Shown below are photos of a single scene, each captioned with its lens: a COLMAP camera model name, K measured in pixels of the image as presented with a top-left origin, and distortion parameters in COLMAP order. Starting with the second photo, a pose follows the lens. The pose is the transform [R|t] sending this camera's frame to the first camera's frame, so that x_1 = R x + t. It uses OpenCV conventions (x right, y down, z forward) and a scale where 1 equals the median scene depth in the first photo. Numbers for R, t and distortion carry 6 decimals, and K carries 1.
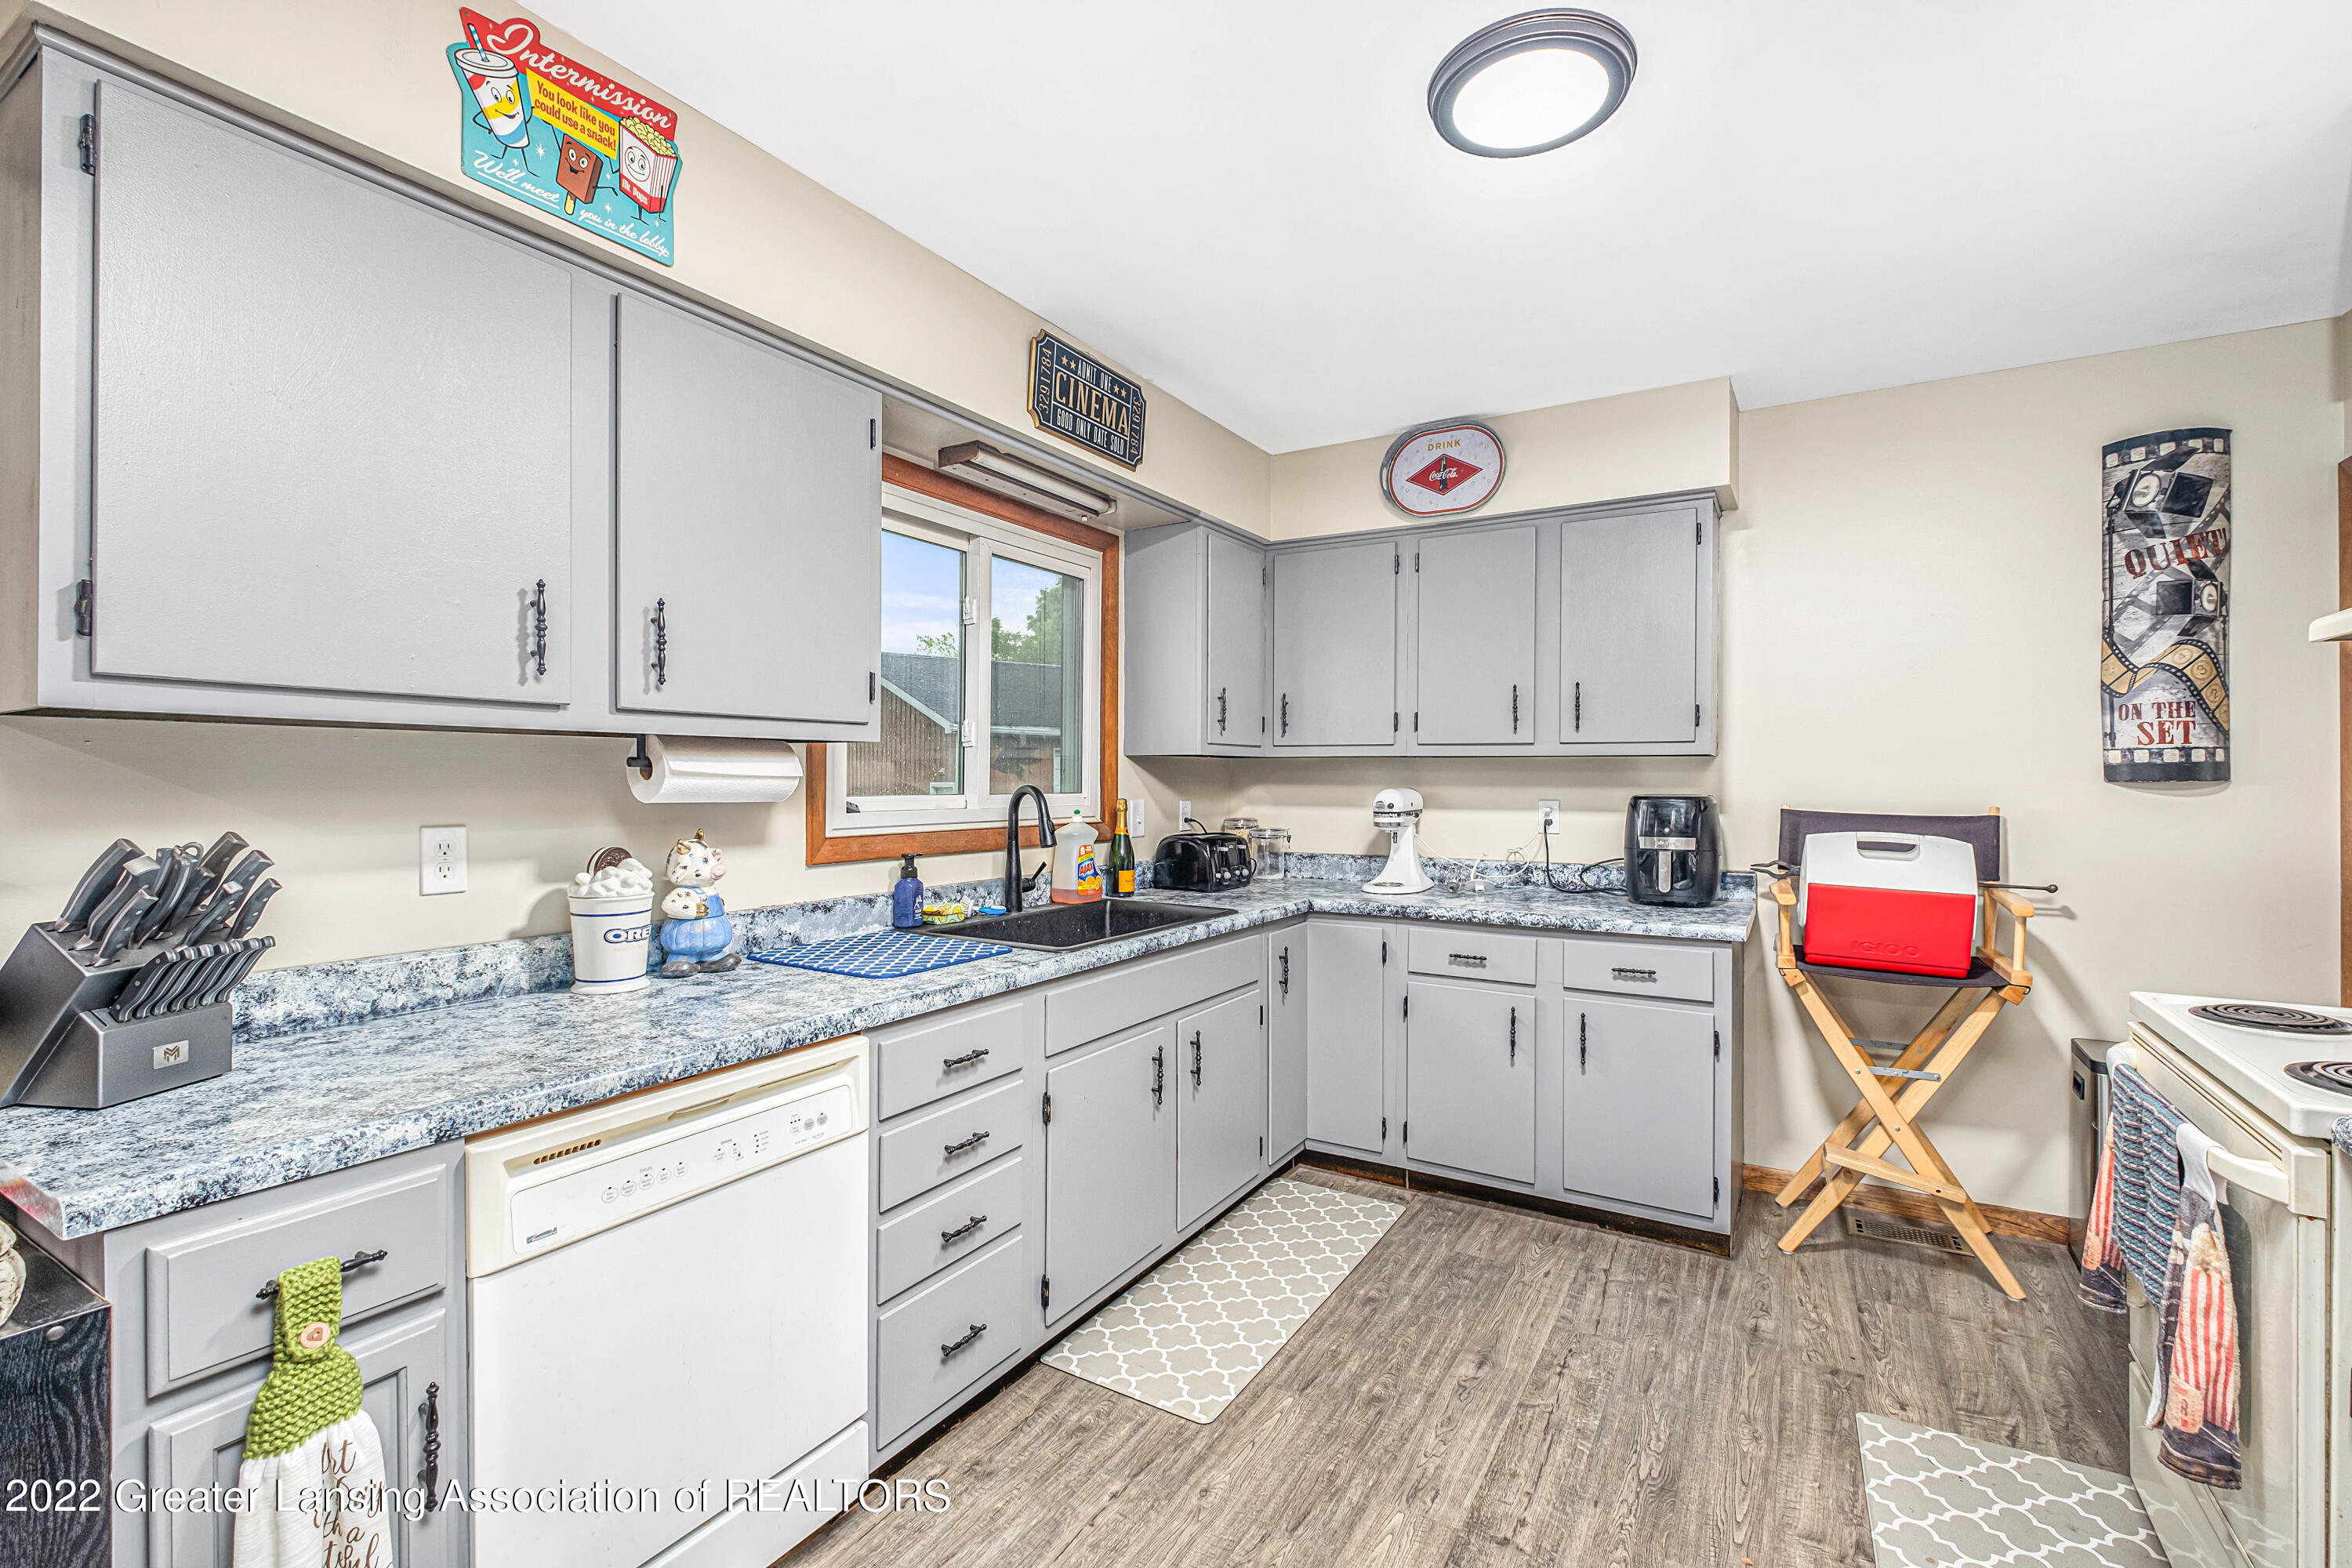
lens RADIAL K [[1053.4, 0, 1175.6], [0, 1053.4, 778.4], [0, 0, 1]] dist [-0.003471, -0.000458]
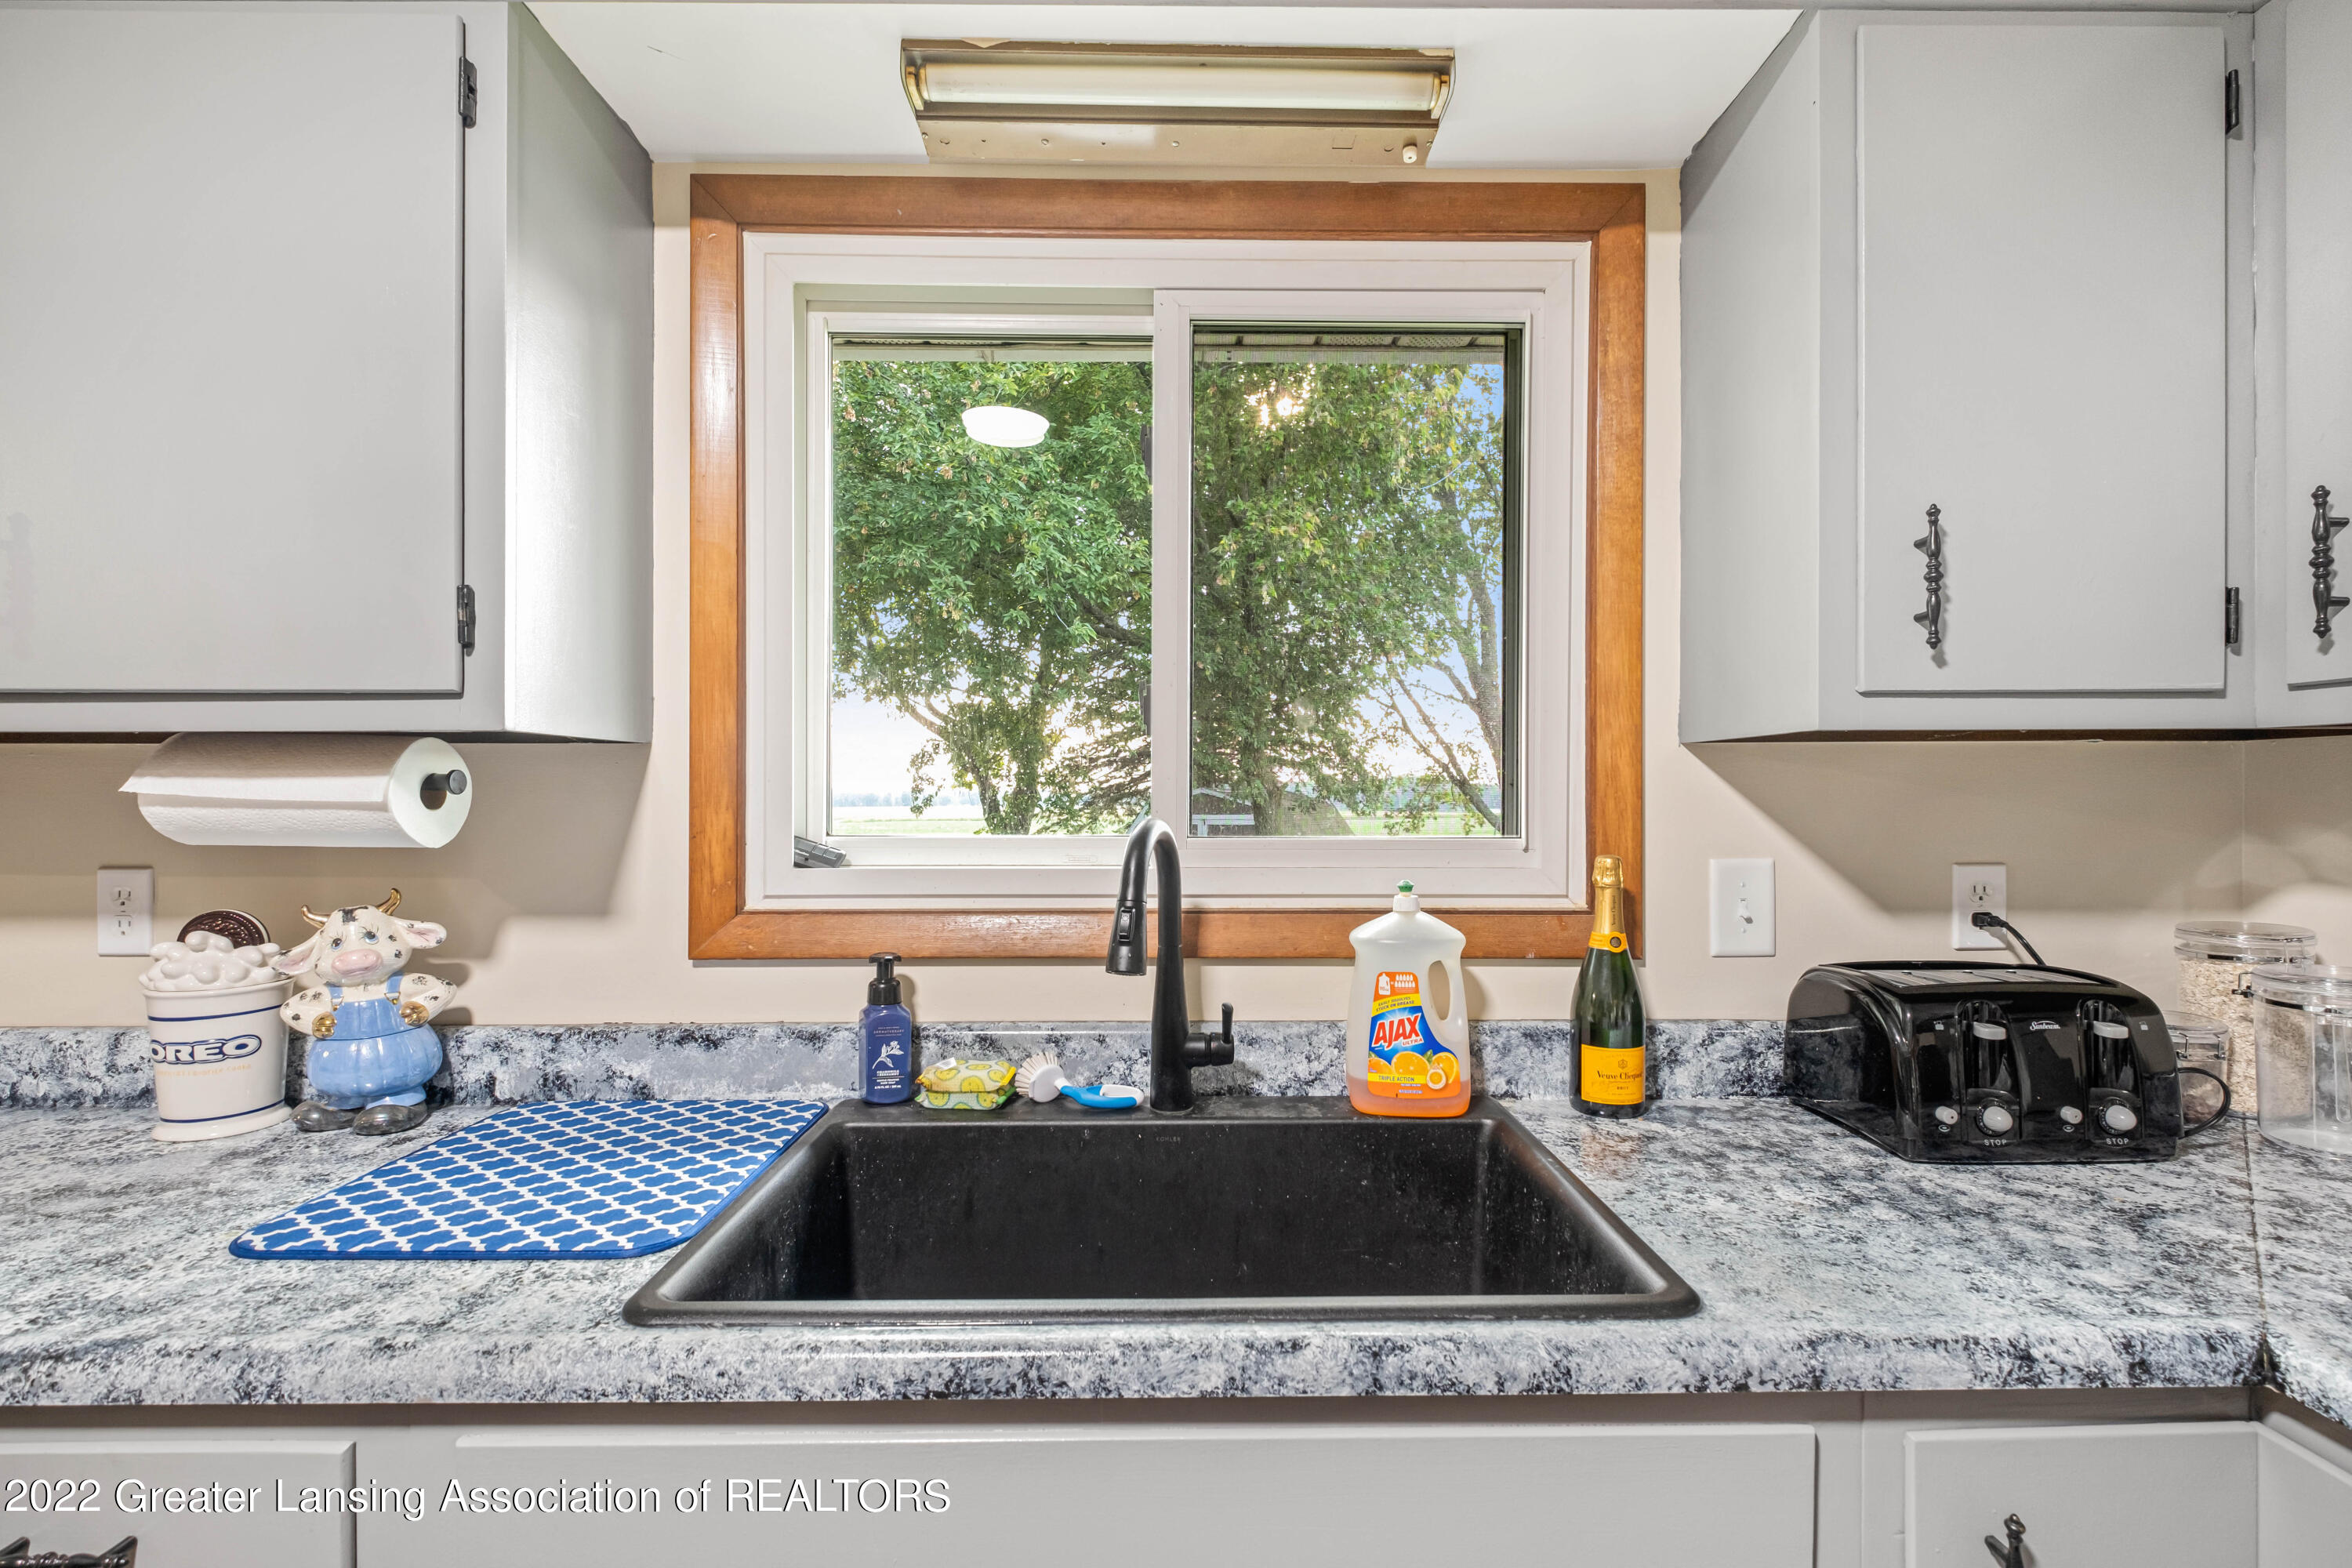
lens RADIAL K [[1053.4, 0, 1182.6], [0, 1053.4, 795.8], [0, 0, 1]] dist [-0.003471, -0.000458]
pose [[0.535563, -0.006858, -0.844468, 0.254252], [0.000268, 0.999968, -0.007951, 0.000679], [0.844496, 0.004032, 0.535547, 0.889276]]
